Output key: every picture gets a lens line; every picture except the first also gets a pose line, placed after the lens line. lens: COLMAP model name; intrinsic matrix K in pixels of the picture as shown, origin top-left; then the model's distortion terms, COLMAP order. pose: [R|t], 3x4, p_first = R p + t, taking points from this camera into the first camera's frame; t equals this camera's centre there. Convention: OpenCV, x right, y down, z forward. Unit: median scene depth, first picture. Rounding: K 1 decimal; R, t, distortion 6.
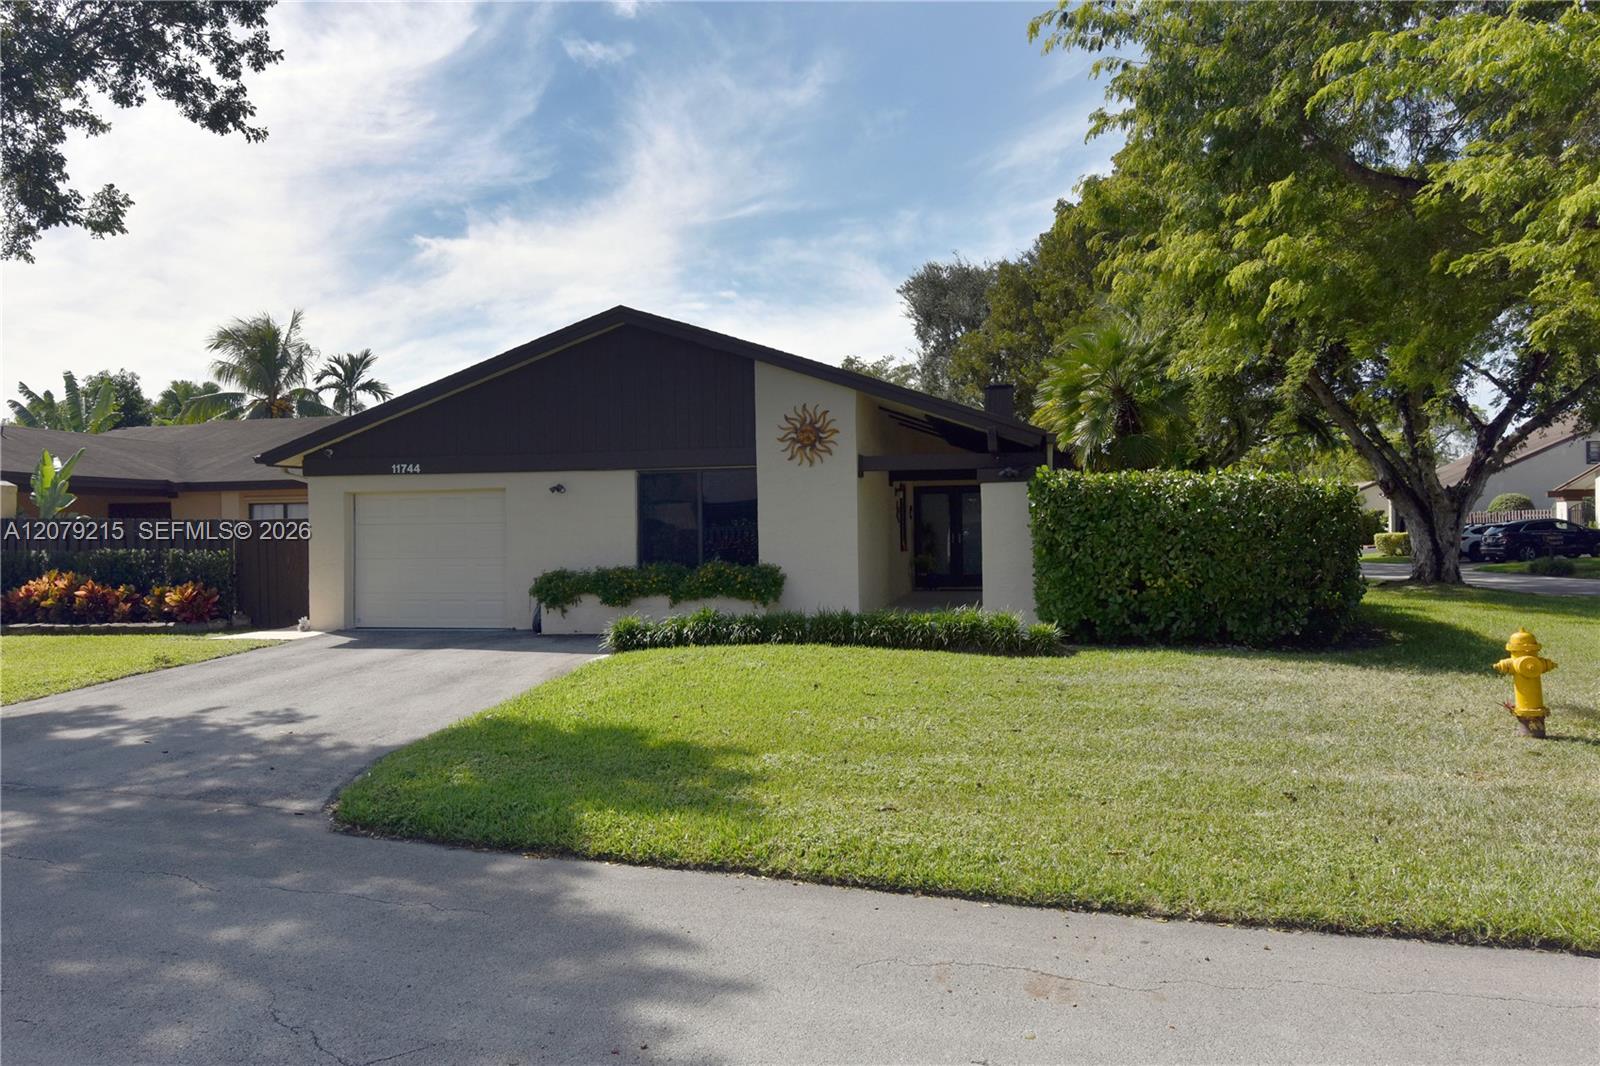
lens RADIAL K [[1154.1, 0, 800.0], [0, 1154.1, 533.0], [0, 0, 1]] dist [0.003728, 0.000867]
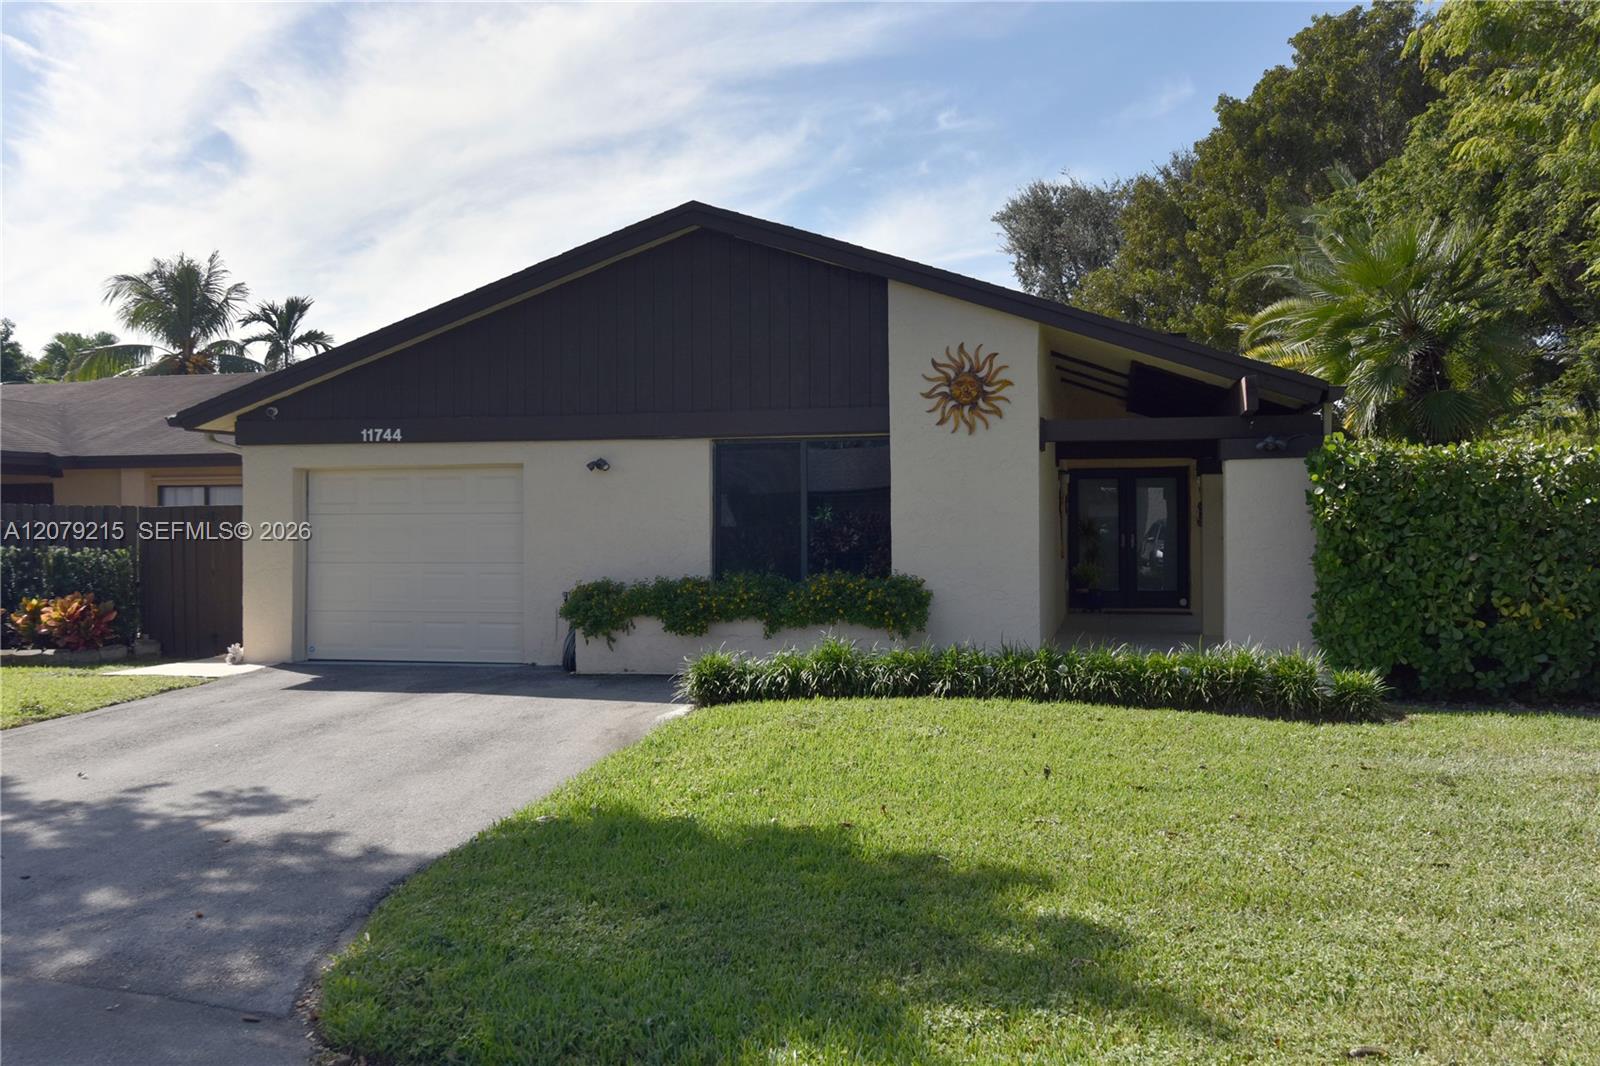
lens RADIAL K [[1429.4, 0, 800.0], [0, 1429.4, 533.0], [0, 0, 1]] dist [0.014468, 0.008409]
pose [[0.999721, 0.008386, -0.022066, -0.073071], [-0.008374, 0.999965, 0.000601, 0.001442], [0.022070, -0.000416, 0.999756, 0.146374]]
